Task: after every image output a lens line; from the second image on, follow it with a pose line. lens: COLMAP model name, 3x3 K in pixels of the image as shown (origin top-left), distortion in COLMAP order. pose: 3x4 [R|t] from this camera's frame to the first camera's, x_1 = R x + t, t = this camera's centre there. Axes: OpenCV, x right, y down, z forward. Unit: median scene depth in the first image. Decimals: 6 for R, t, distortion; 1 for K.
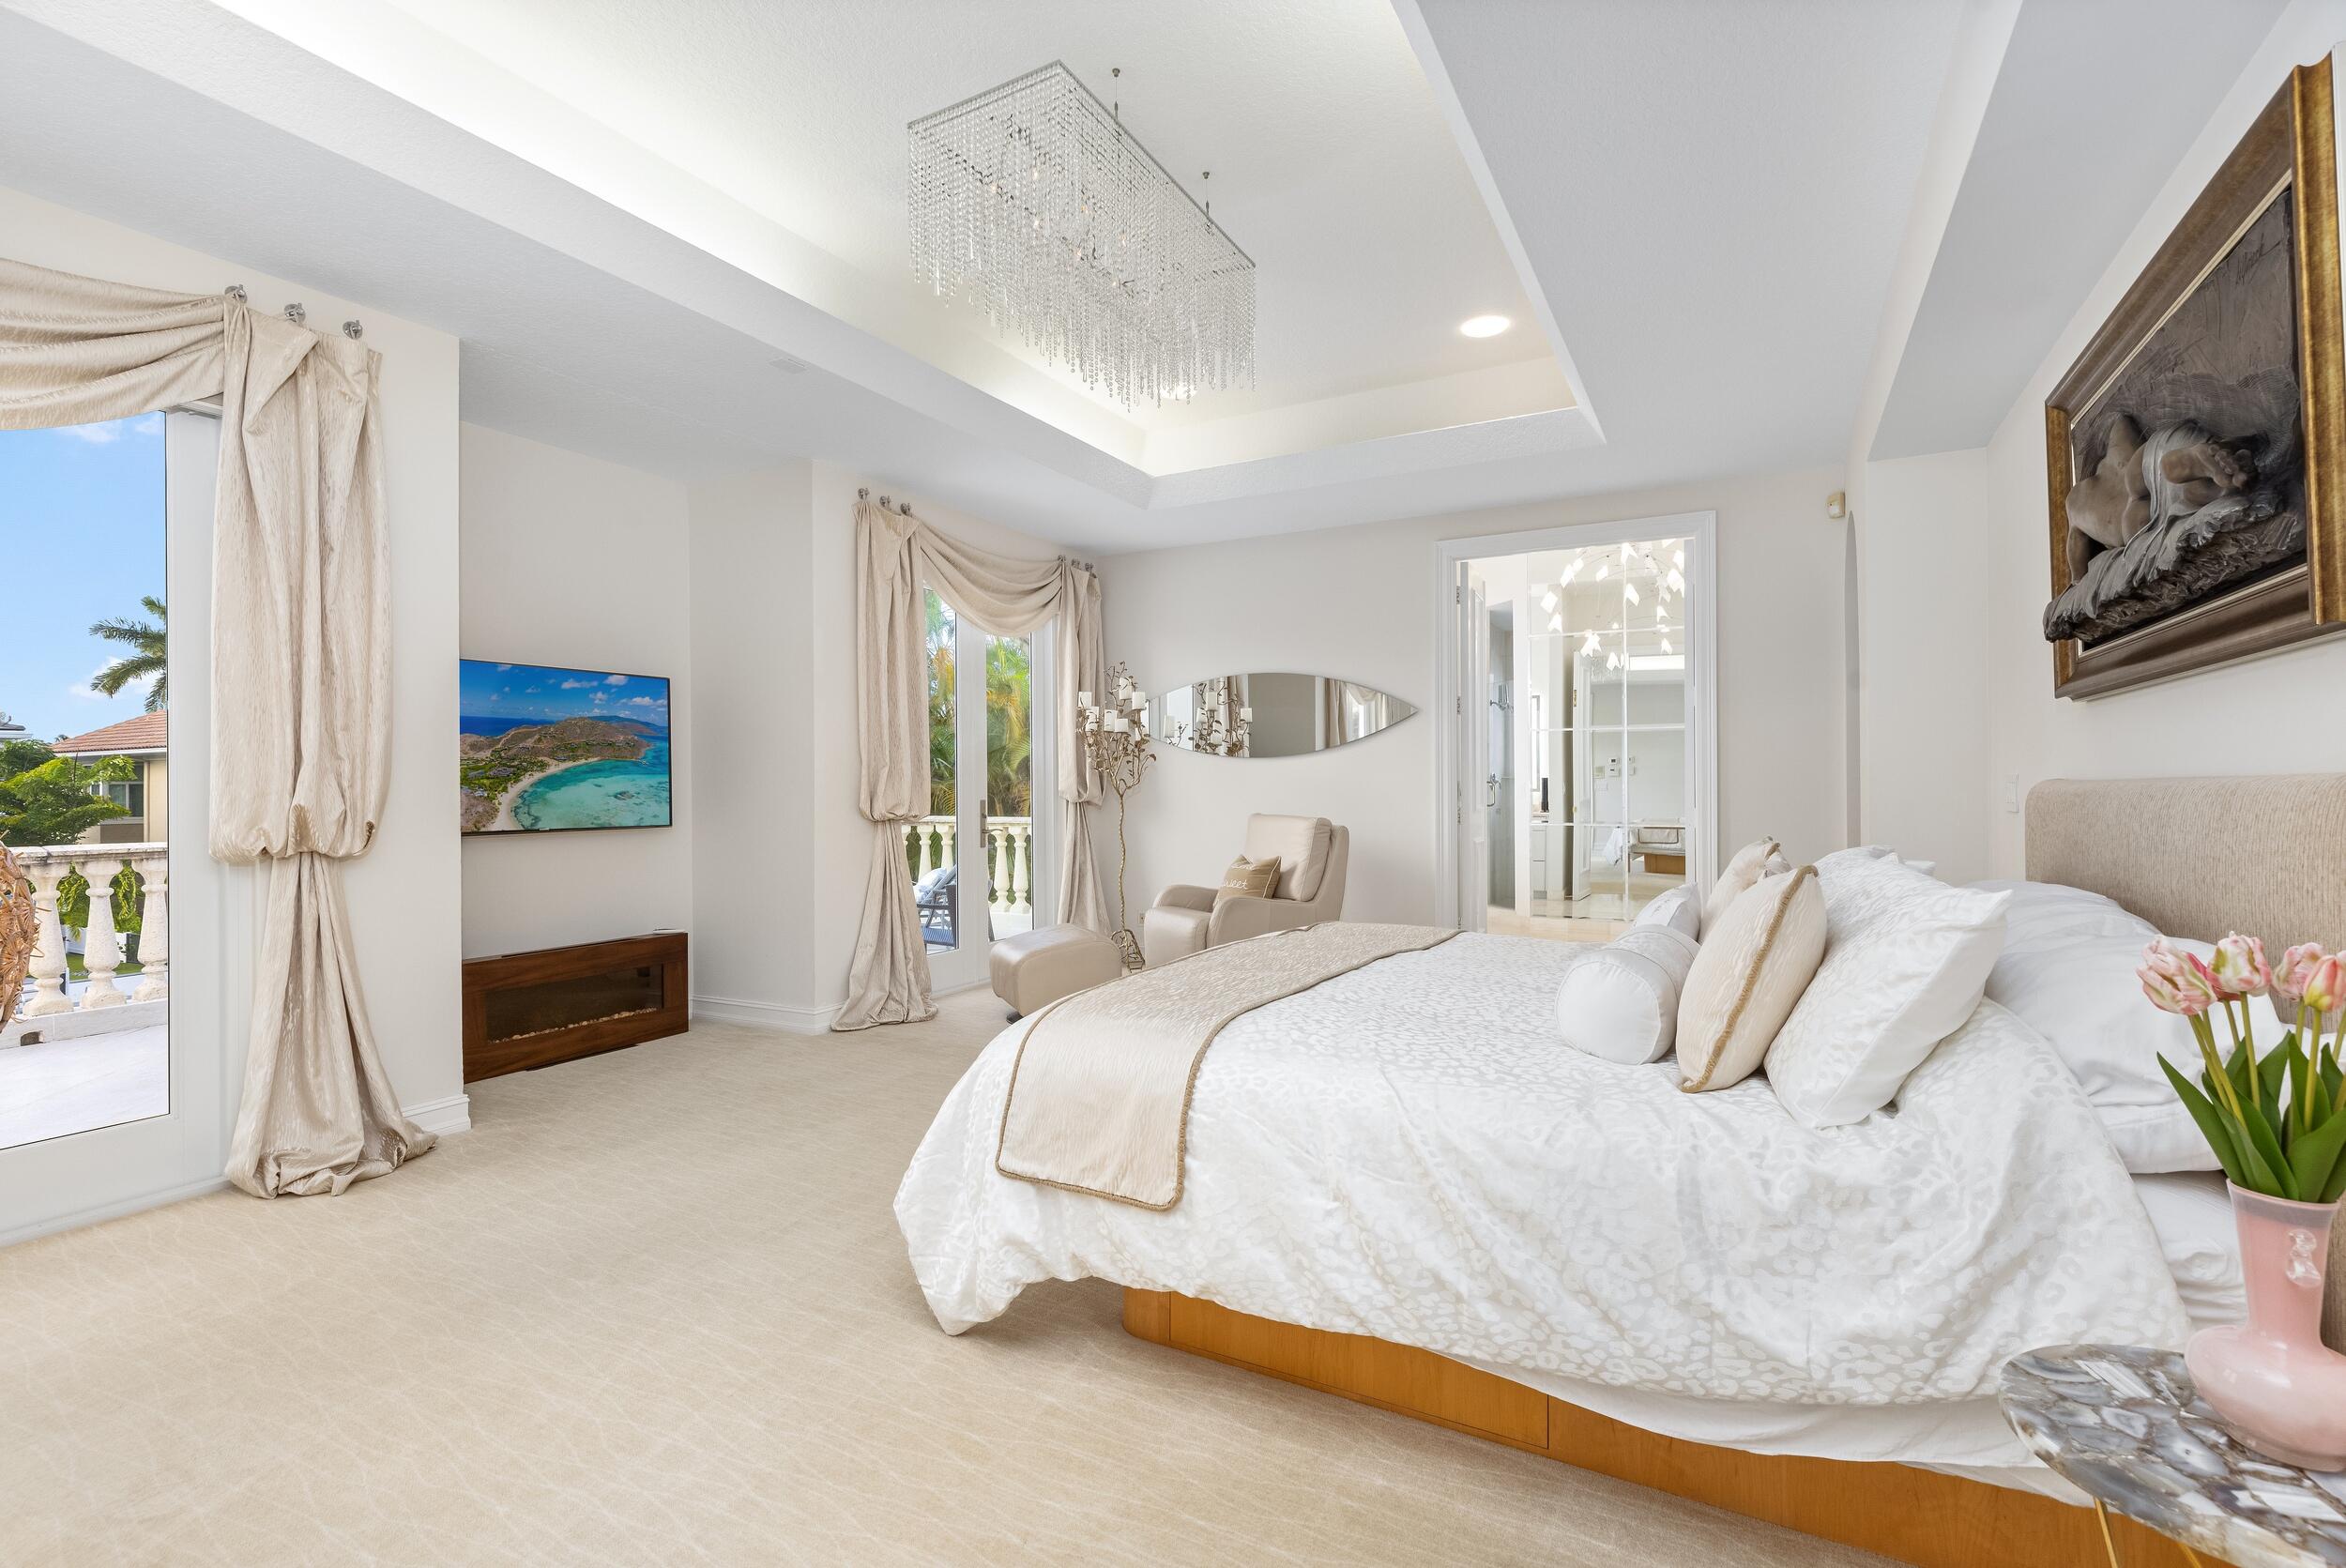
lens RADIAL K [[1068.8, 0, 1173.0], [0, 1068.8, 784.0], [0, 0, 1]] dist [0.008432, 0.000177]
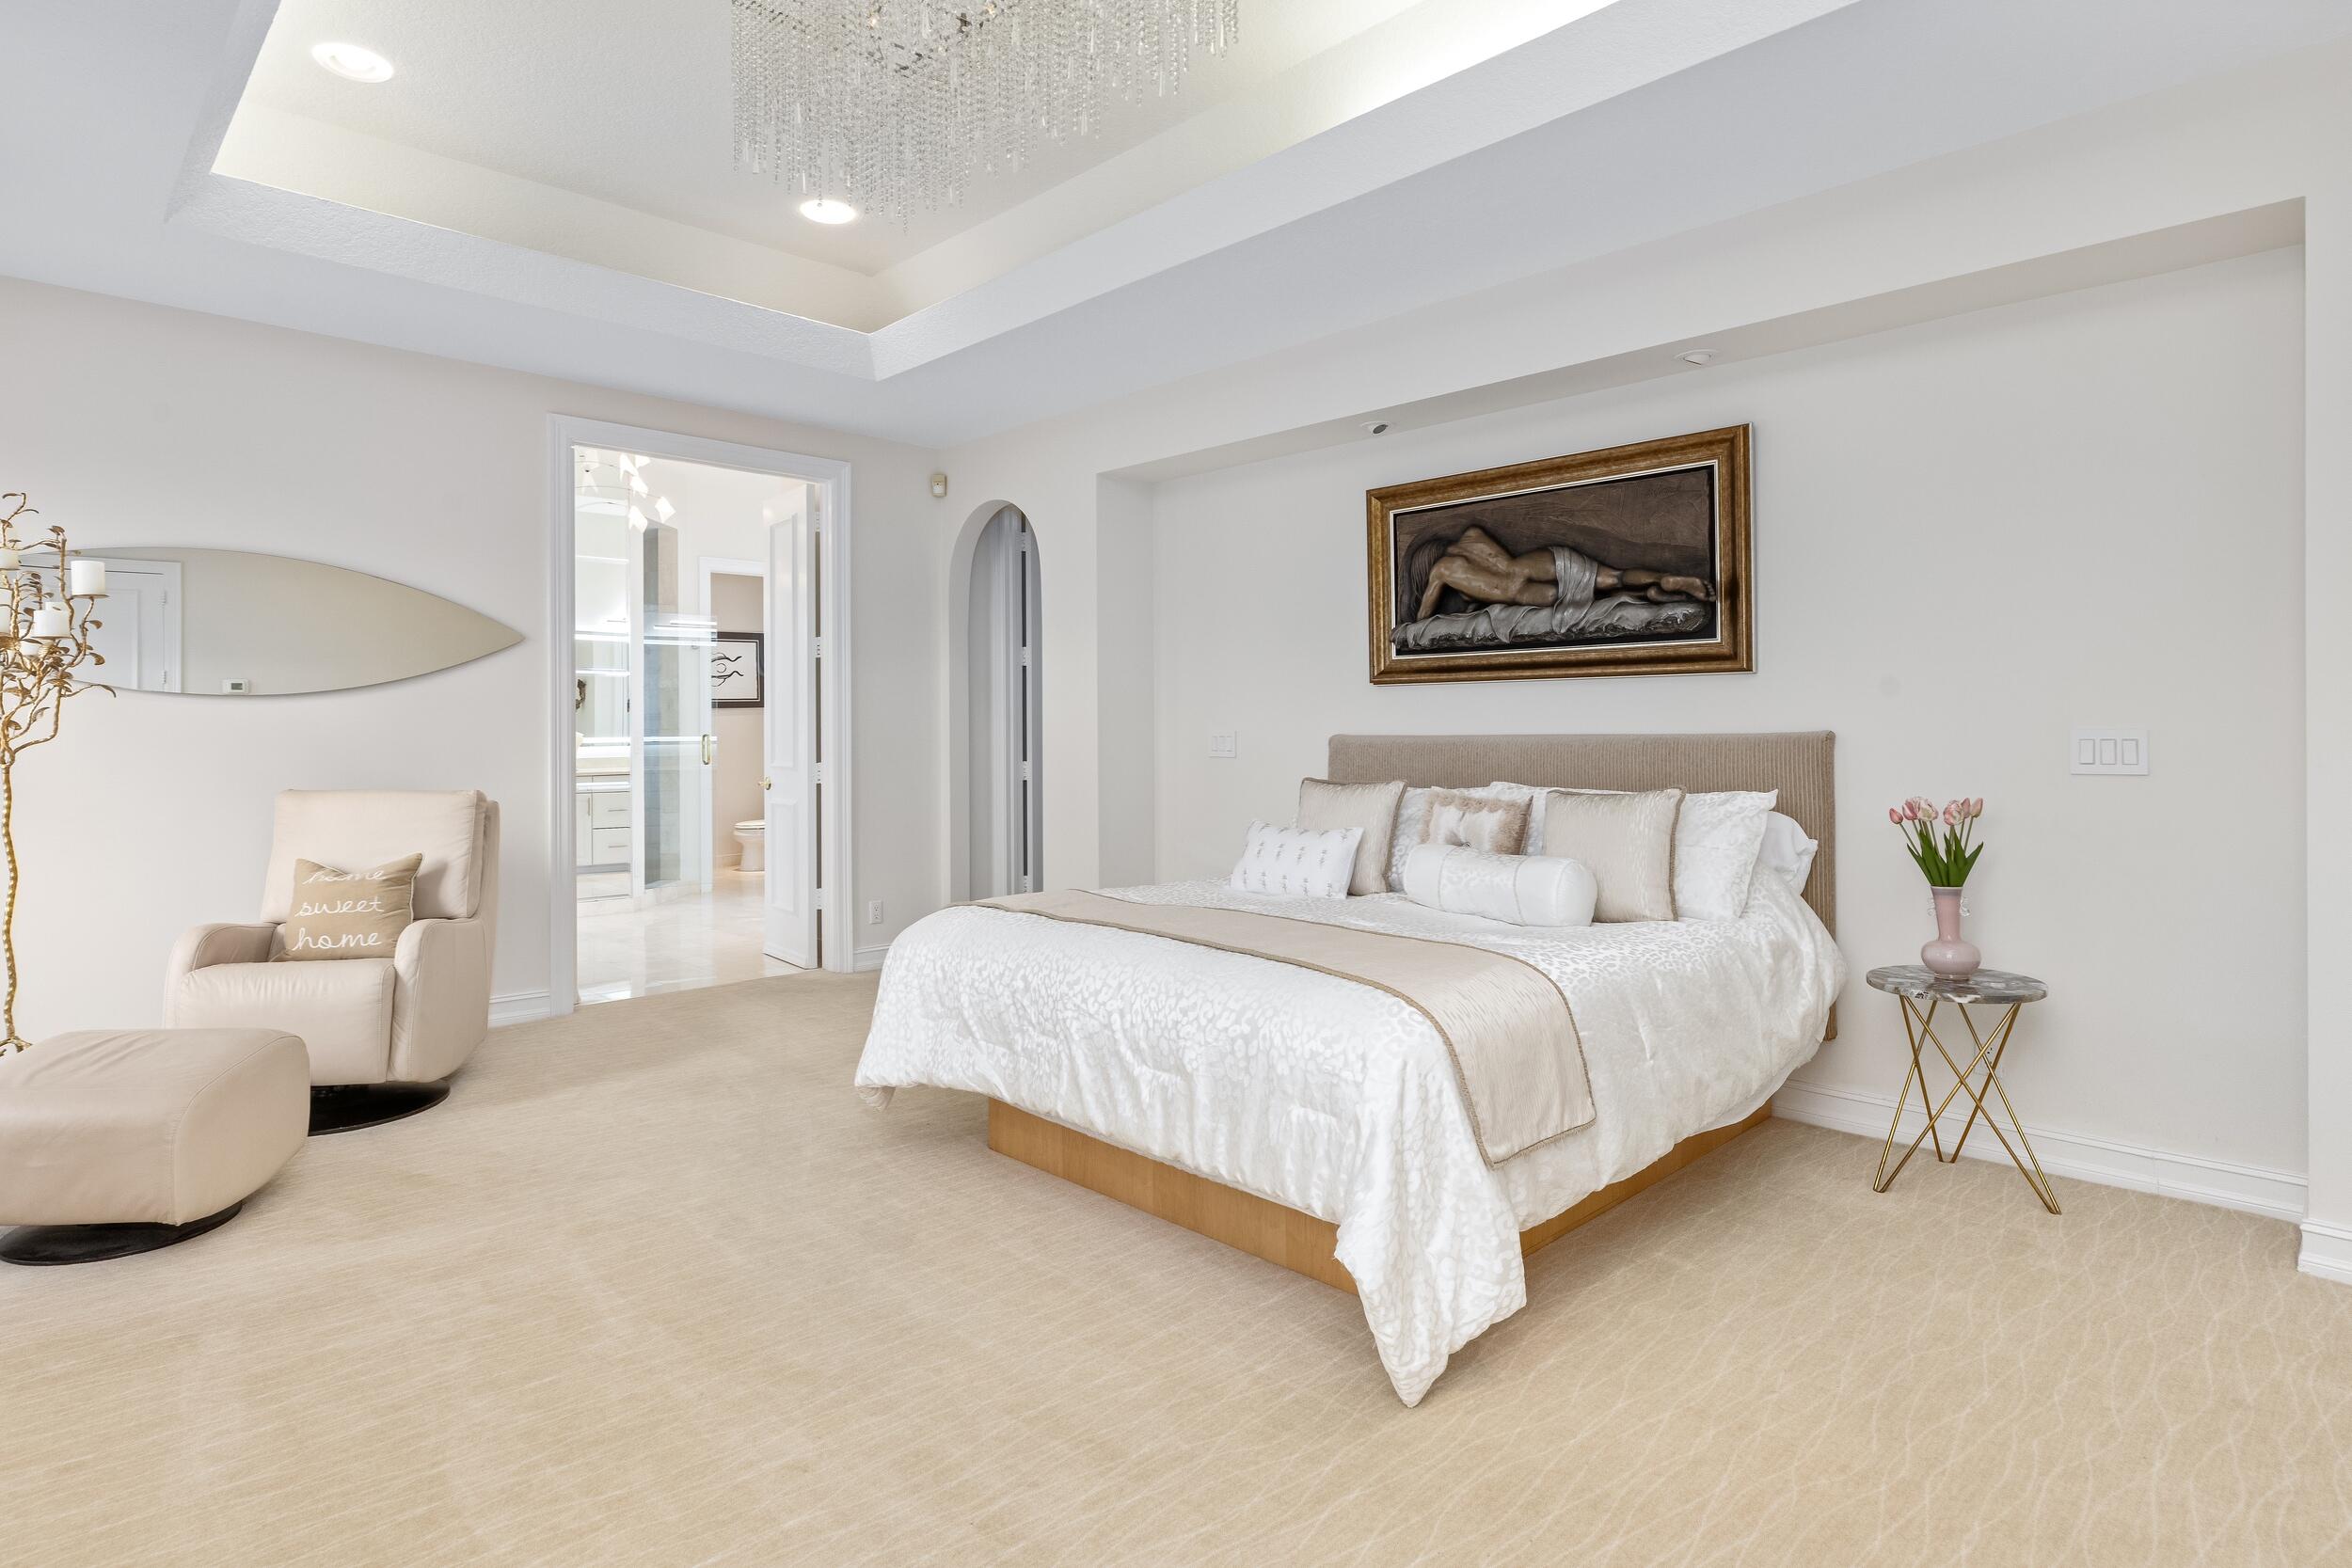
lens RADIAL K [[1184.6, 0, 1172.6], [0, 1184.6, 794.4], [0, 0, 1]] dist [0.002927, 0.000980]
pose [[0.298909, -0.048838, 0.953031, -0.471779], [0.000741, 0.998701, 0.050945, -0.002610], [-0.954281, -0.014522, 0.298557, 0.383748]]
